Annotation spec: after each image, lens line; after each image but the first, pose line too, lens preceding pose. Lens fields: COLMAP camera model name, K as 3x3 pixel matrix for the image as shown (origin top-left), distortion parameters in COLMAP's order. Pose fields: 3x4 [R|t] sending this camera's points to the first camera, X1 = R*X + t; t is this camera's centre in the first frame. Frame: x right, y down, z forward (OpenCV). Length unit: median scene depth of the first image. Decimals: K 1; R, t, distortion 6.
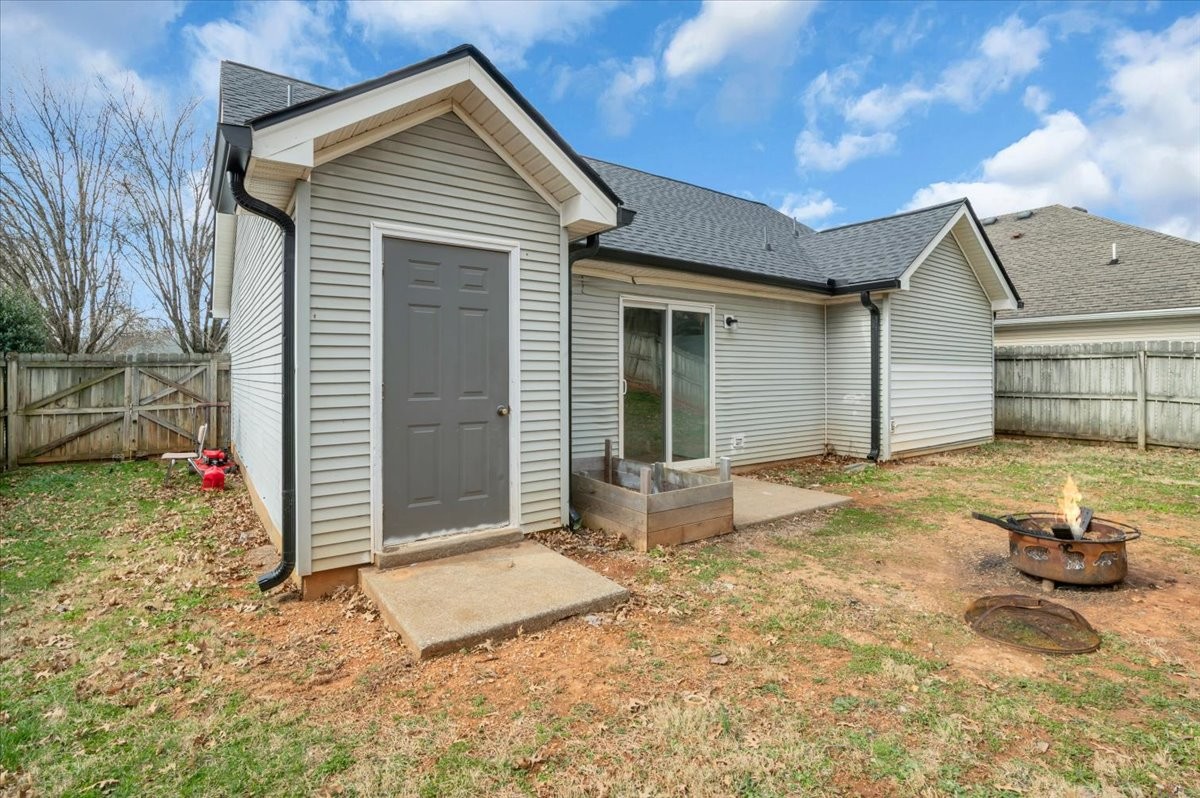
lens RADIAL K [[569.0, 0, 600.8], [0, 569.0, 371.5], [0, 0, 1]] dist [-0.019120, 0.000220]
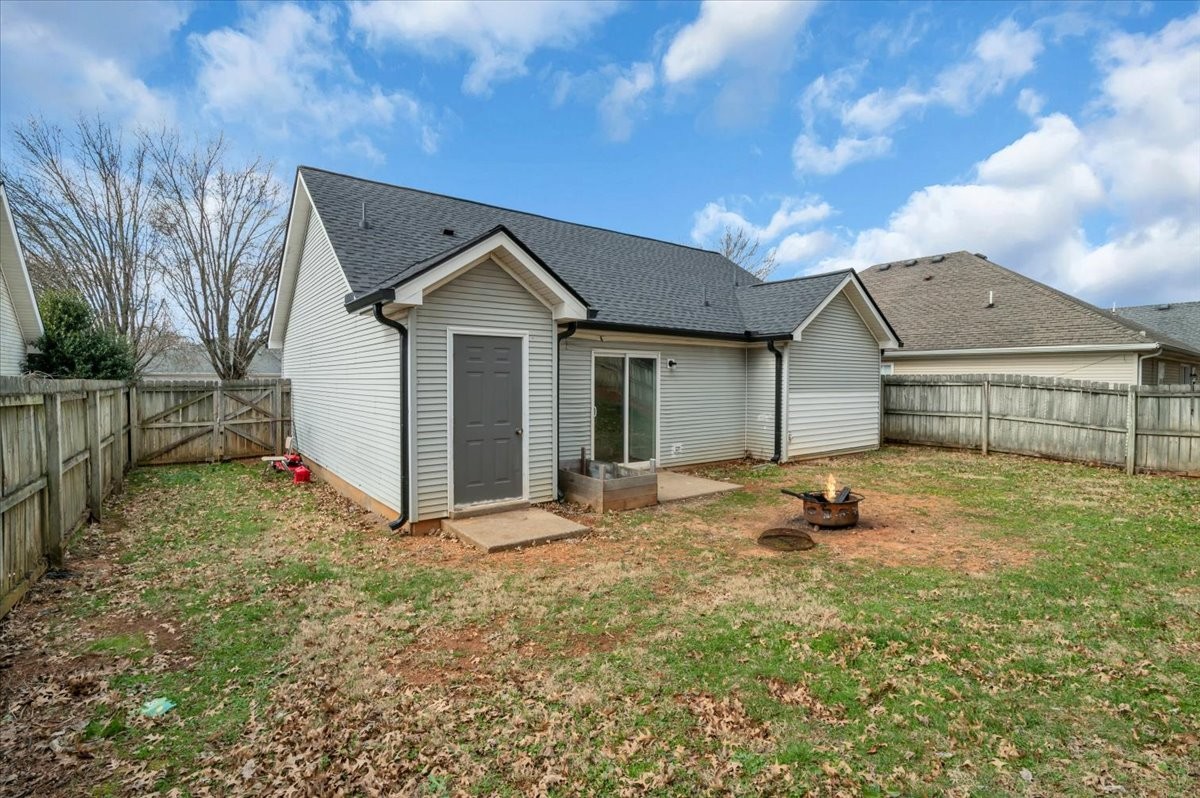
lens RADIAL K [[560.0, 0, 599.8], [0, 560.0, 388.2], [0, 0, 1]] dist [-0.022572, 0.000024]
pose [[0.999716, 0.002872, 0.023653, 0.018431], [-0.003315, 0.999820, 0.018692, -0.056861], [-0.023595, -0.018765, 0.999545, -0.415782]]
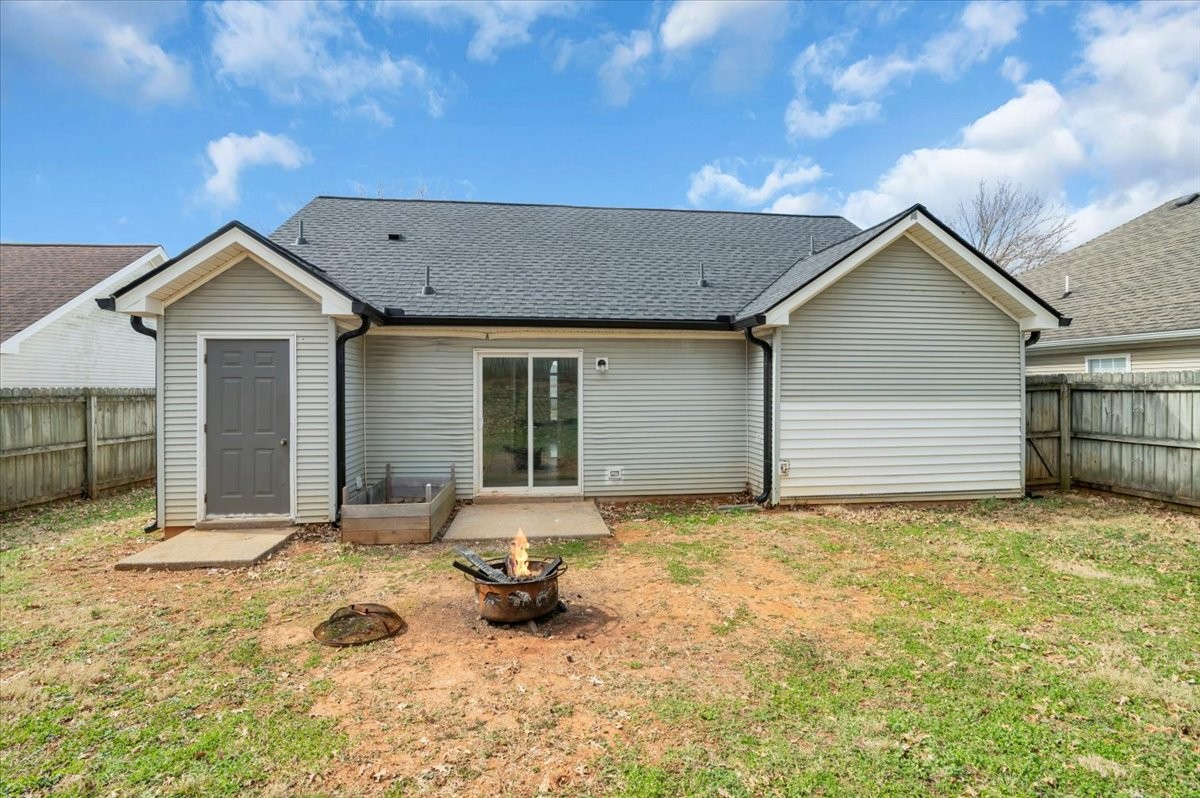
lens RADIAL K [[560.0, 0, 599.8], [0, 560.0, 388.2], [0, 0, 1]] dist [-0.022572, 0.000024]
pose [[0.877231, -0.001410, -0.480066, 0.804983], [0.004548, 0.999975, 0.005374, -0.050625], [0.480046, -0.006898, 0.877216, 0.049394]]
